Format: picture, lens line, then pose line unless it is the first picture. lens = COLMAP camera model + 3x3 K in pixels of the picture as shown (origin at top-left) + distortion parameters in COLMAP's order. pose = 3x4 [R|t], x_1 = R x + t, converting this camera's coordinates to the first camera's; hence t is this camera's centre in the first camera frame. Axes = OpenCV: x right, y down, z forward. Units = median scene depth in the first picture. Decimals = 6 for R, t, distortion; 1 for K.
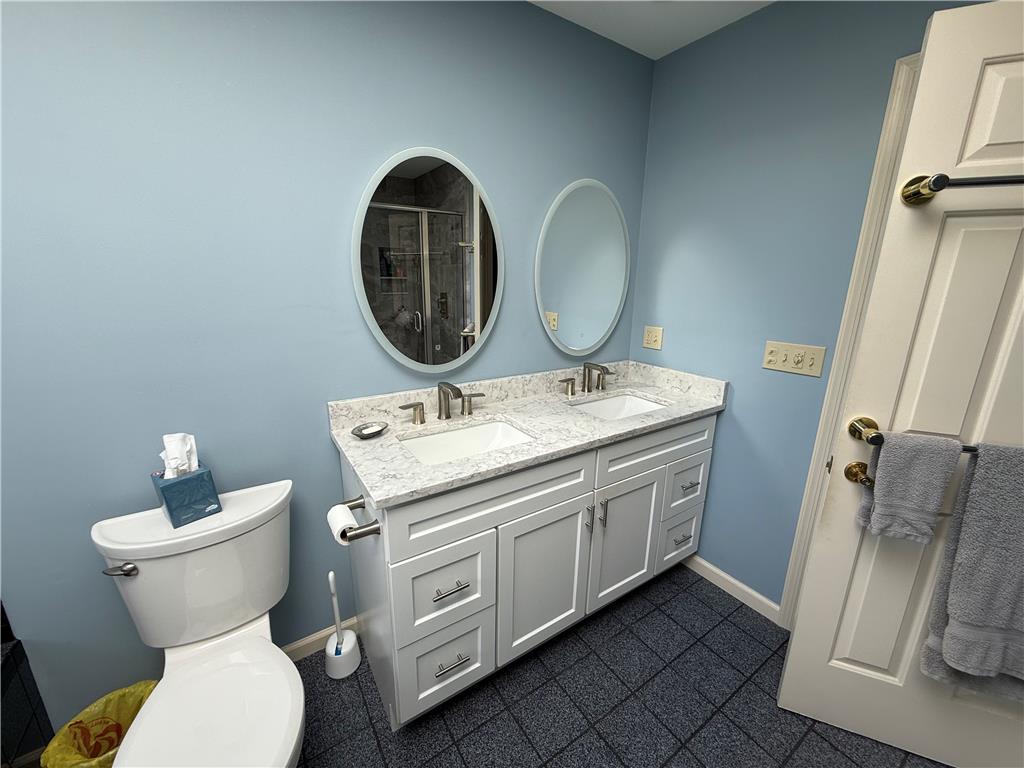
lens RADIAL K [[417.9, 0, 510.4], [0, 417.9, 382.6], [0, 0, 1]] dist [0.000488, 0.000736]
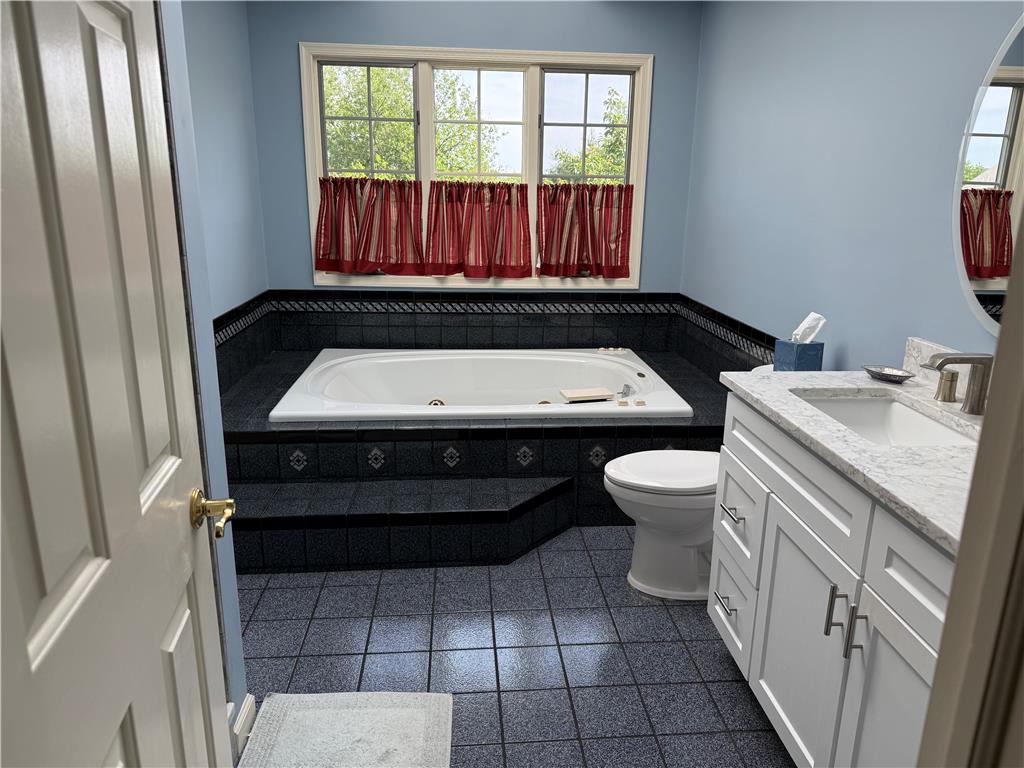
lens RADIAL K [[728.1, 0, 512.8], [0, 728.1, 383.6], [0, 0, 1]] dist [0.057610, -0.051723]
pose [[-0.485724, 0.209000, -0.848758, 1.213874], [-0.248140, 0.898080, 0.363150, -0.203006], [0.838152, 0.387002, -0.384358, 0.934349]]
